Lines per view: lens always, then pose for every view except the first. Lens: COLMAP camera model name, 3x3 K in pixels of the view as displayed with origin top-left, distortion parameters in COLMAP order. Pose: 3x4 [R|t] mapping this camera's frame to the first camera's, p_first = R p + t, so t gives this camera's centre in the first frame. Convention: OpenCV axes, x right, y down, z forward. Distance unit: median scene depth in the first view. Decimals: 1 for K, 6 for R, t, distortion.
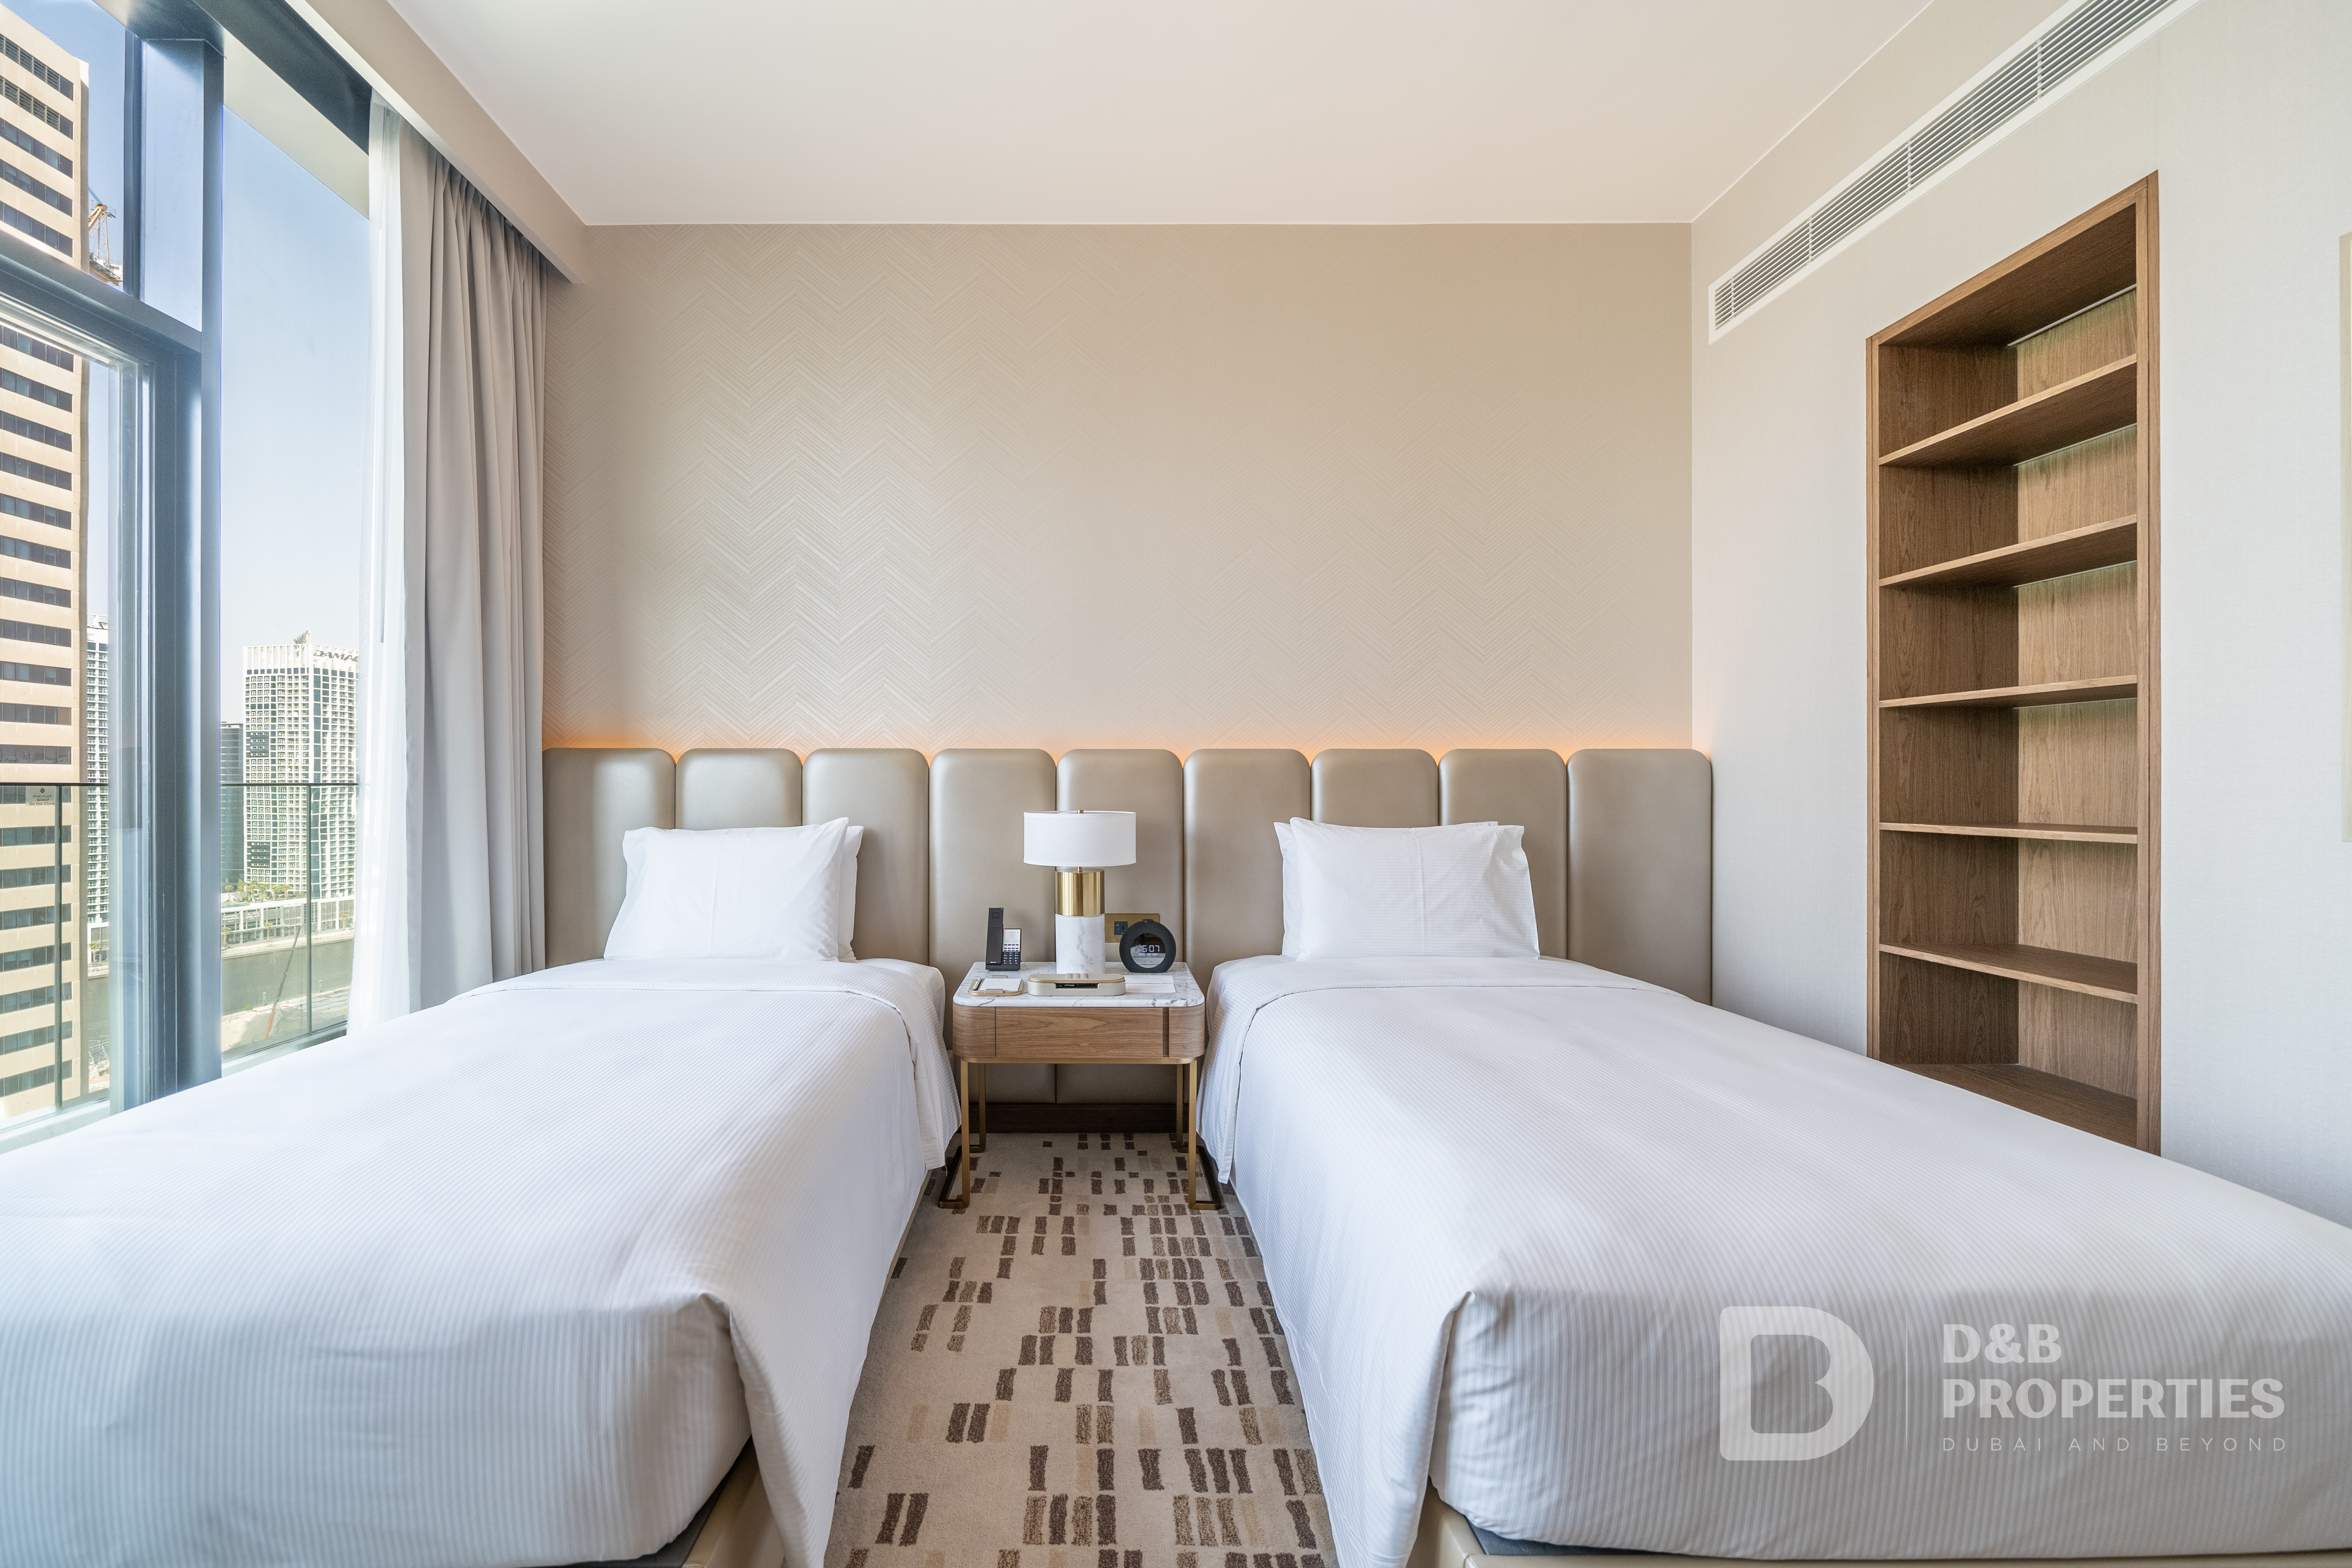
lens RADIAL K [[929.6, 0, 1176.0], [0, 929.6, 784.0], [0, 0, 1]] dist [0.002177, 0.000246]
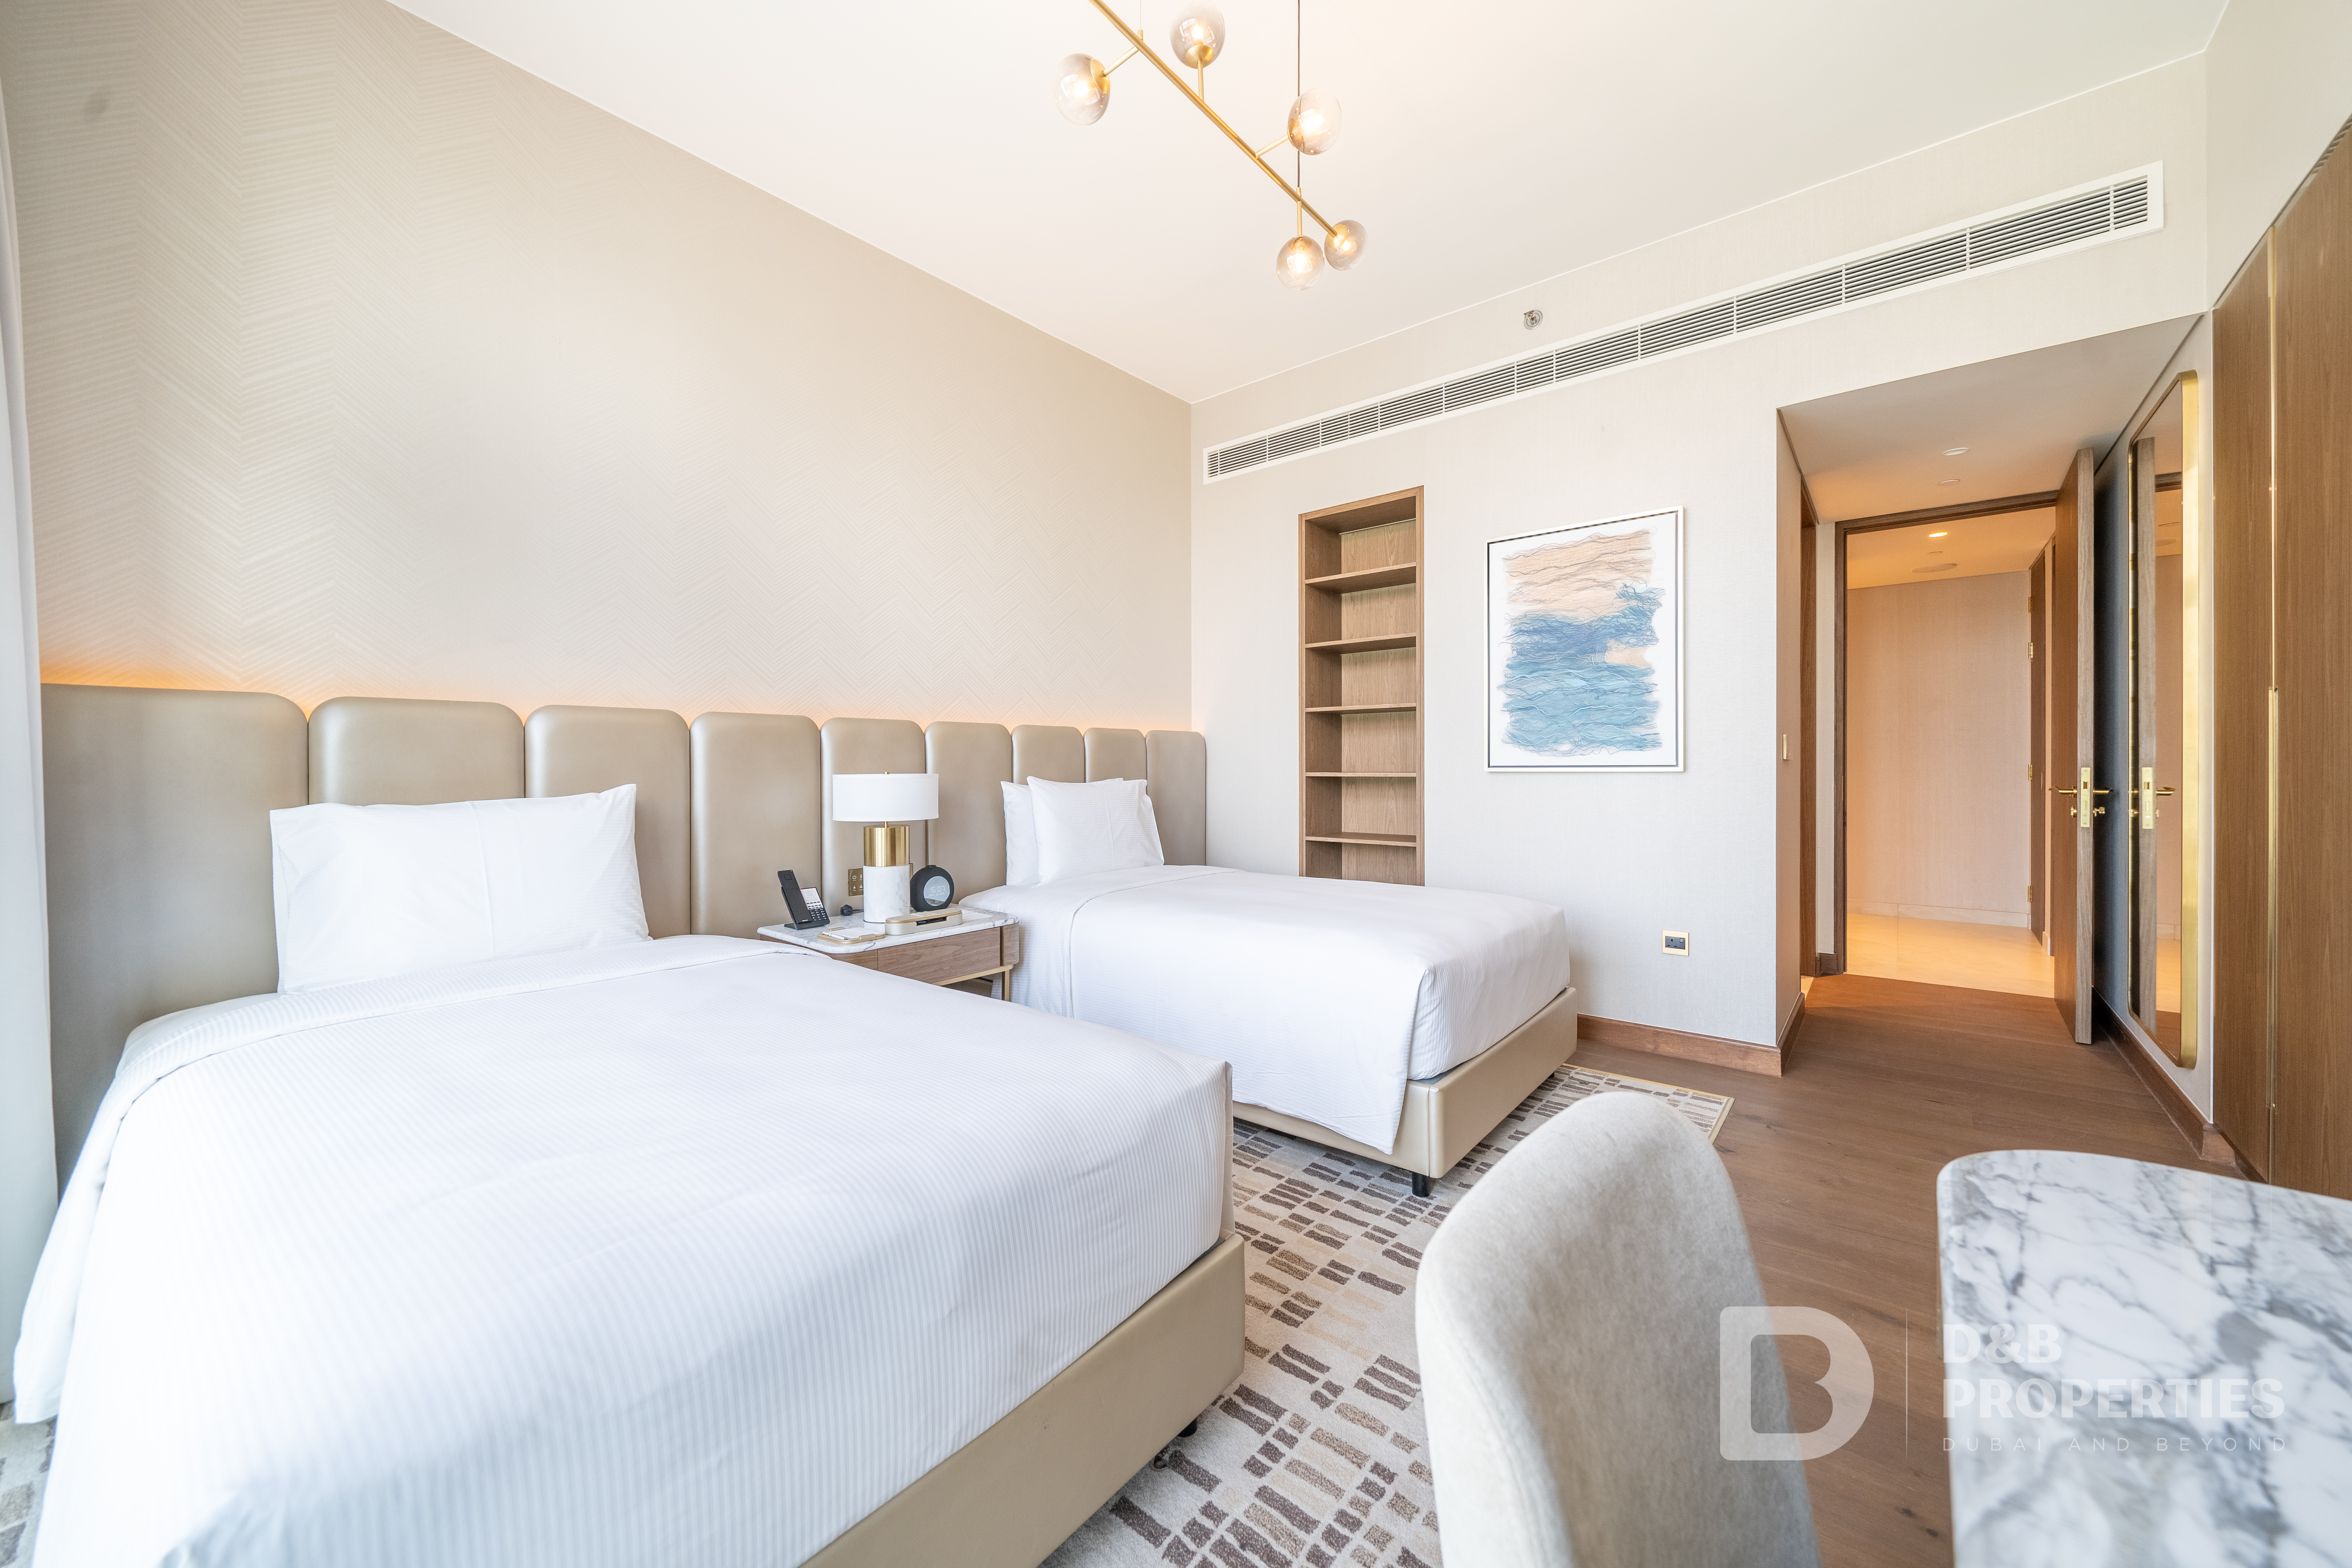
lens RADIAL K [[866.7, 0, 1176.0], [0, 866.7, 784.0], [0, 0, 1]] dist [0.000140, -0.000056]
pose [[0.636805, -0.021453, 0.770726, -0.701912], [0.010251, 0.999760, 0.019359, 0.025704], [-0.770957, -0.004427, 0.636872, 0.068536]]
